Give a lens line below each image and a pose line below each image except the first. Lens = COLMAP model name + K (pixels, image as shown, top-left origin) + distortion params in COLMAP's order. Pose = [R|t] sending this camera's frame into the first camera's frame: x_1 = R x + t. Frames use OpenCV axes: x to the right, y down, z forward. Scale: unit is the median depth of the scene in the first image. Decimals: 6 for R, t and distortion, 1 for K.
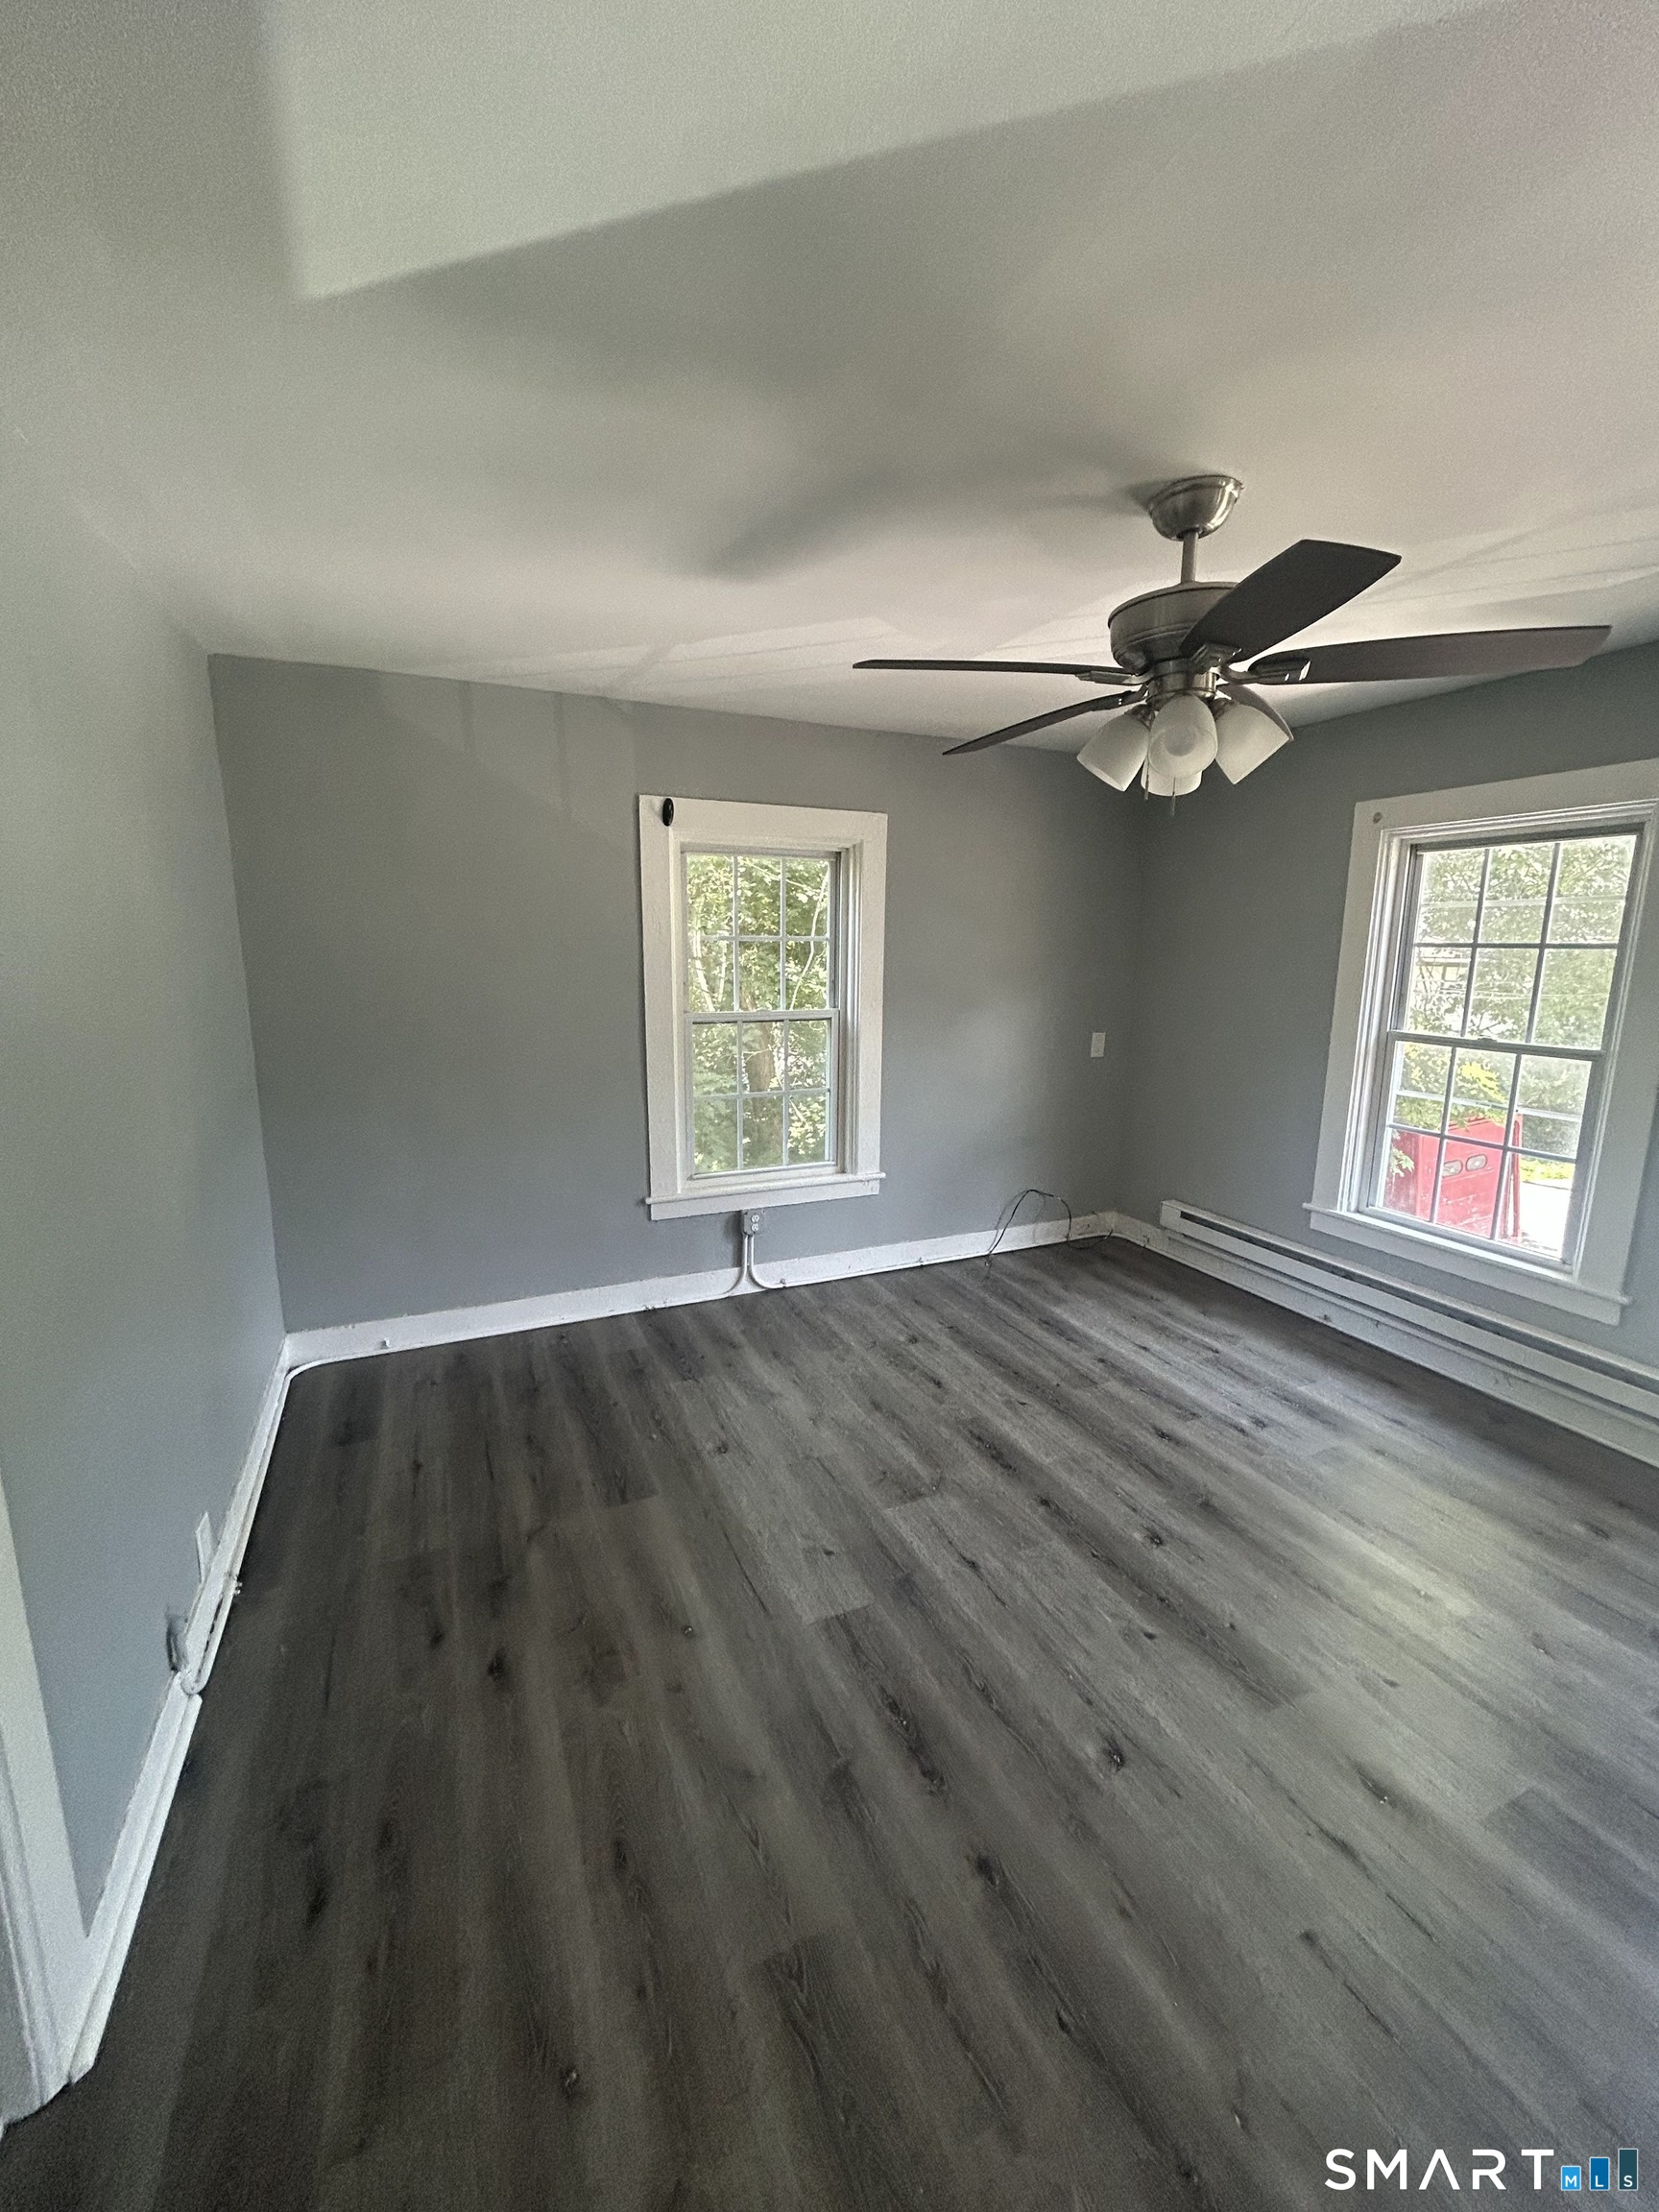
lens RADIAL K [[892.3, 0, 838.7], [0, 892.3, 1099.7], [0, 0, 1]] dist [-0.002021, 0.001444]
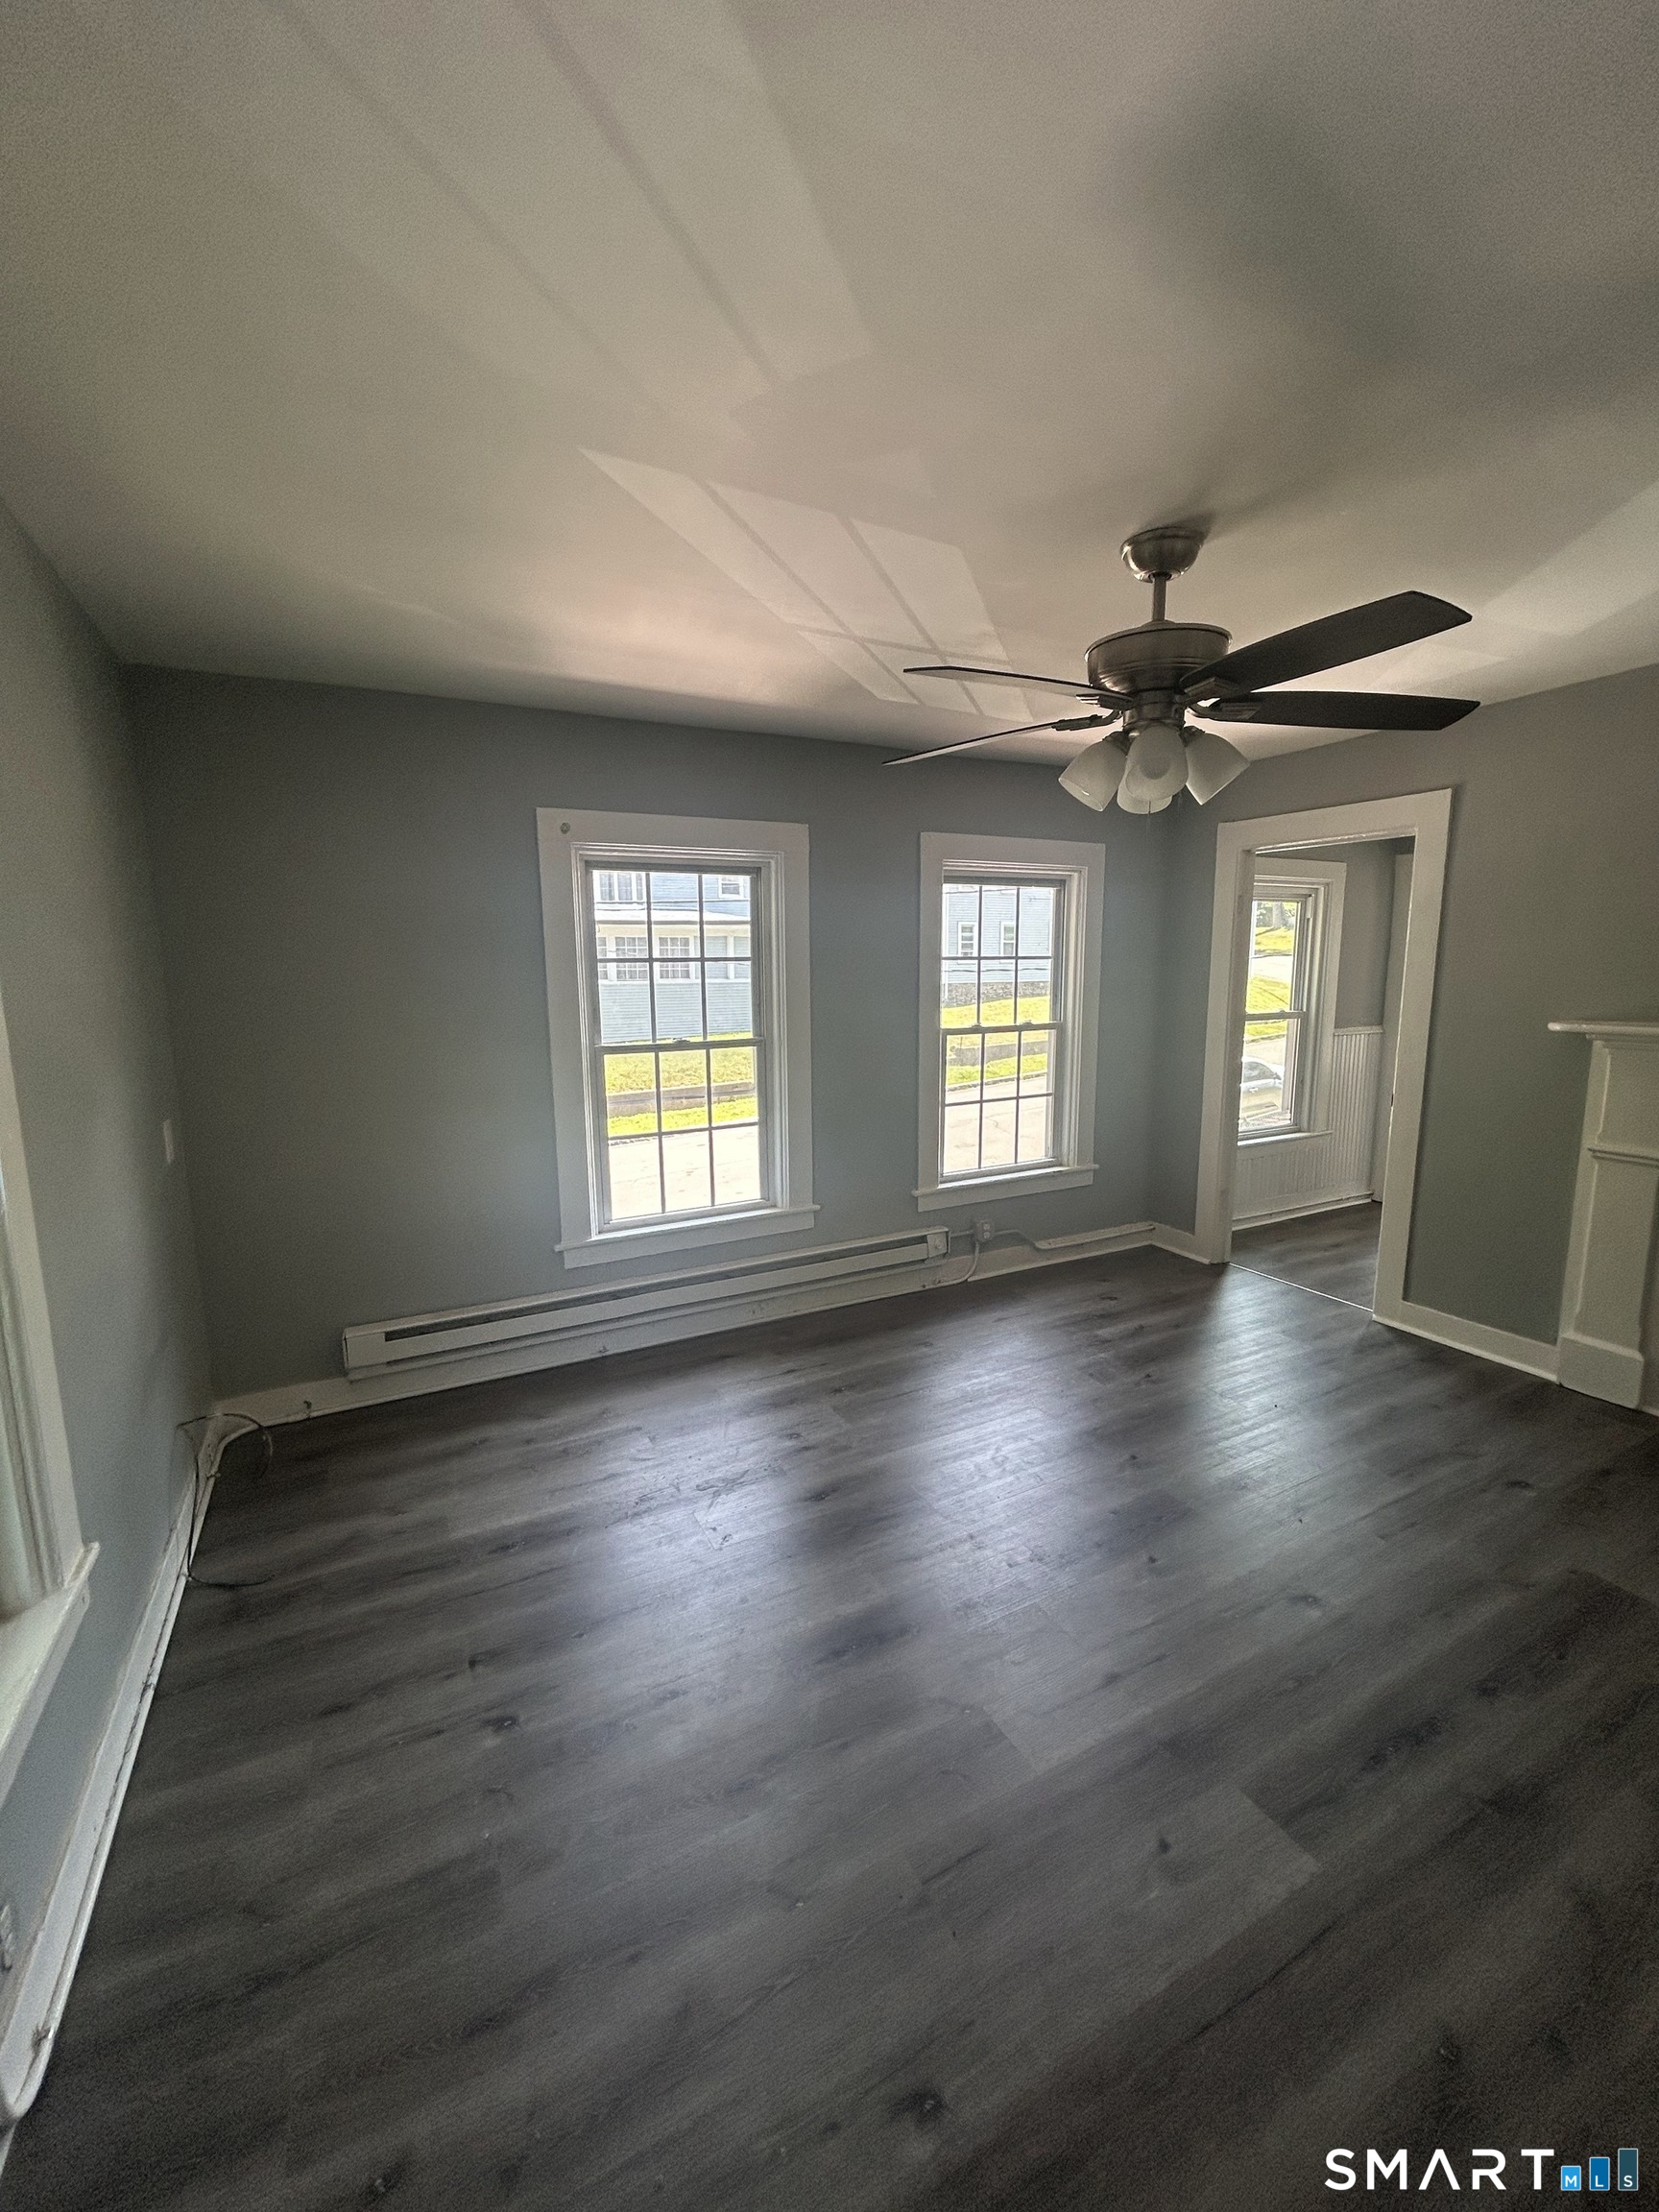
lens RADIAL K [[892.3, 0, 811.4], [0, 892.3, 1113.1], [0, 0, 1]] dist [-0.002021, 0.001444]
pose [[-0.043032, -0.177369, 0.983203, -0.388924], [0.184812, 0.965717, 0.182303, -0.143883], [-0.981831, 0.189553, -0.008777, 0.788858]]
